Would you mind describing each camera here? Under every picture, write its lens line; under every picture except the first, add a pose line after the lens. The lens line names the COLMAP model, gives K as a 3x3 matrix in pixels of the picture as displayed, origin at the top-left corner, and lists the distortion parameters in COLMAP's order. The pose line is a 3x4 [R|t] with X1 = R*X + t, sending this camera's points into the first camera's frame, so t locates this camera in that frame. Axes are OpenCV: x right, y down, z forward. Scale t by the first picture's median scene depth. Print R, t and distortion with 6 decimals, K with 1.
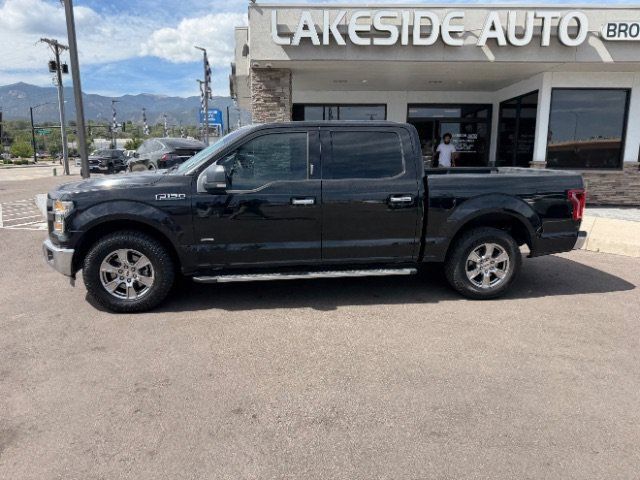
lens RADIAL K [[452.7, 0, 315.8], [0, 452.7, 238.1], [0, 0, 1]] dist [0.019444, -0.031698]
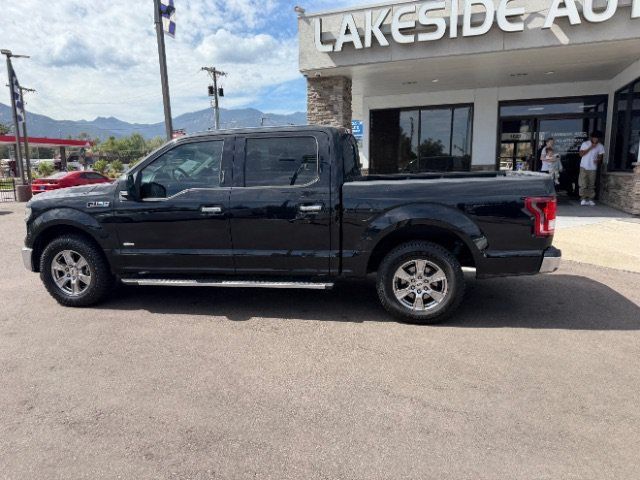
lens RADIAL K [[452.5, 0, 316.1], [0, 452.5, 243.1], [0, 0, 1]] dist [0.013866, -0.021957]
pose [[0.941209, 0.031392, -0.336363, 0.258007], [-0.034051, 0.999418, -0.002009, -0.005862], [0.336105, 0.013344, 0.941730, 0.065048]]
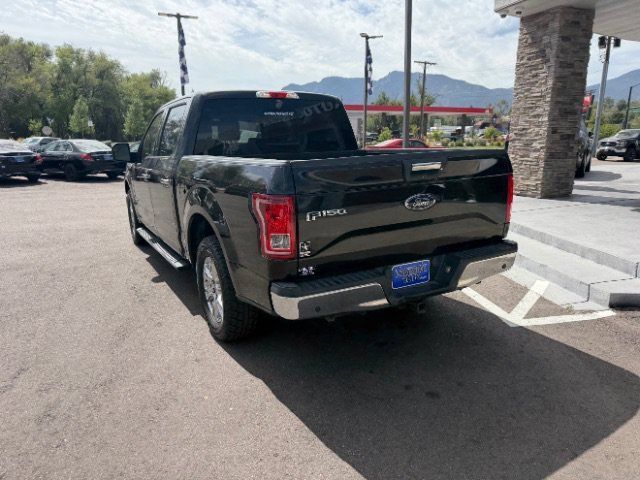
lens RADIAL K [[455.3, 0, 320.0], [0, 455.3, 240.0], [0, 0, 1]] dist [0.021837, -0.034386]
pose [[0.370980, 0.188816, -0.909243, 0.567972], [-0.151255, 0.978322, 0.141448, -0.072789], [0.916240, 0.085053, 0.391497, 0.467191]]
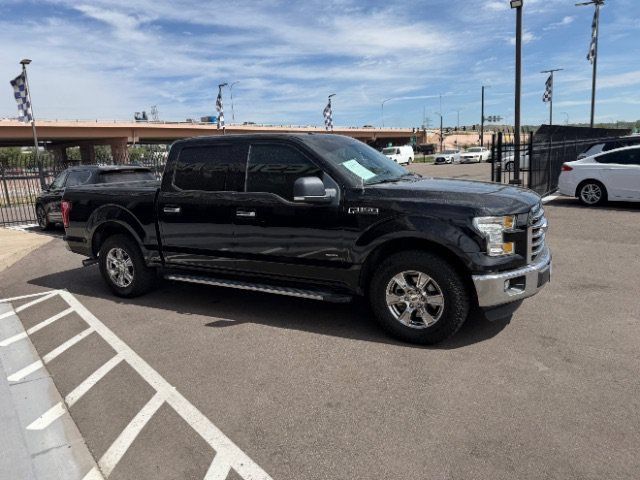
lens RADIAL K [[452.7, 0, 315.8], [0, 452.7, 238.1], [0, 0, 1]] dist [0.019444, -0.031698]
pose [[-0.782615, -0.092095, 0.615656, -0.385356], [0.134905, 0.940402, 0.312163, -0.196042], [-0.607713, 0.327358, -0.723548, 1.000252]]
